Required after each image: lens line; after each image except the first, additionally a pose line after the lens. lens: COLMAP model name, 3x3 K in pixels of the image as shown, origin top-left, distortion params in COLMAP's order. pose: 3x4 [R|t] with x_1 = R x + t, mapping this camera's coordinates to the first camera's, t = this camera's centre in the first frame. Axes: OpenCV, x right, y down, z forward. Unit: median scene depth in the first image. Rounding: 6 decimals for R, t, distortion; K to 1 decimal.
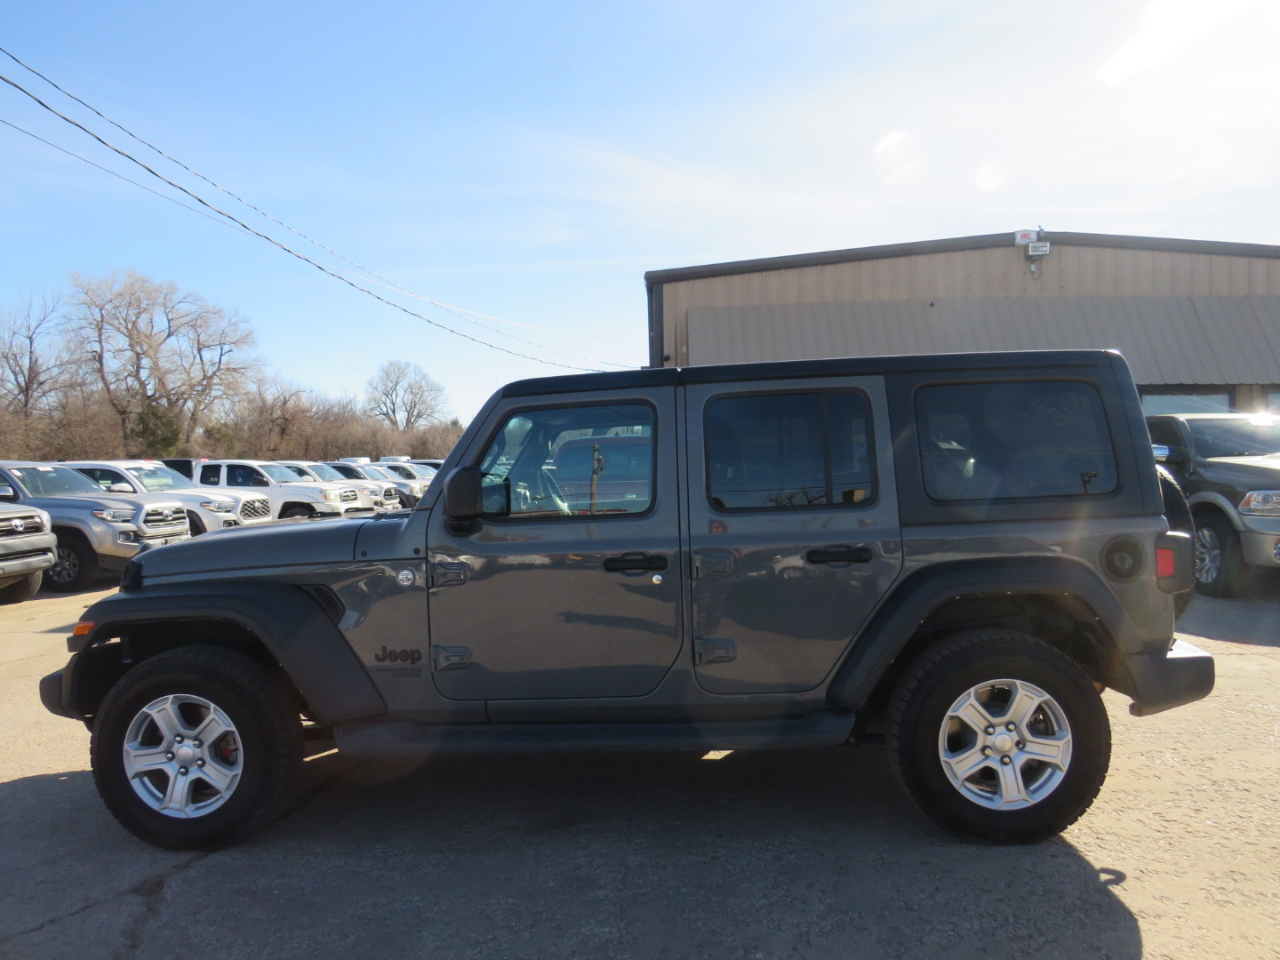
lens RADIAL K [[898.5, 0, 638.8], [0, 898.5, 478.7], [0, 0, 1]] dist [-0.036539, 0.020120]
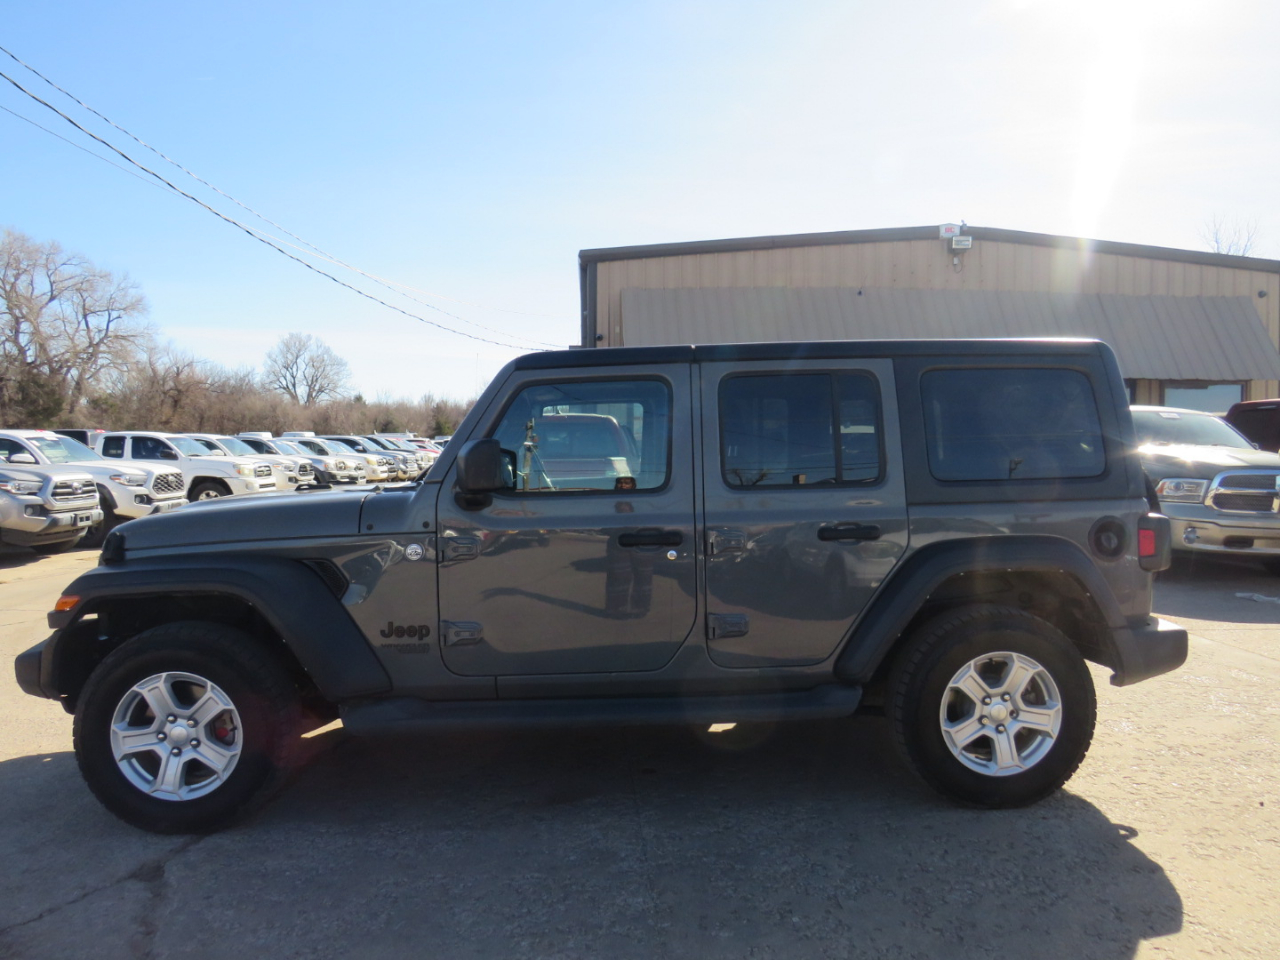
lens RADIAL K [[898.5, 0, 634.7], [0, 898.5, 476.2], [0, 0, 1]] dist [-0.036539, 0.020120]
pose [[0.994940, 0.014759, 0.099377, -0.120543], [-0.016582, 0.999709, 0.017545, 0.006578], [-0.099089, -0.019104, 0.994895, 0.002666]]
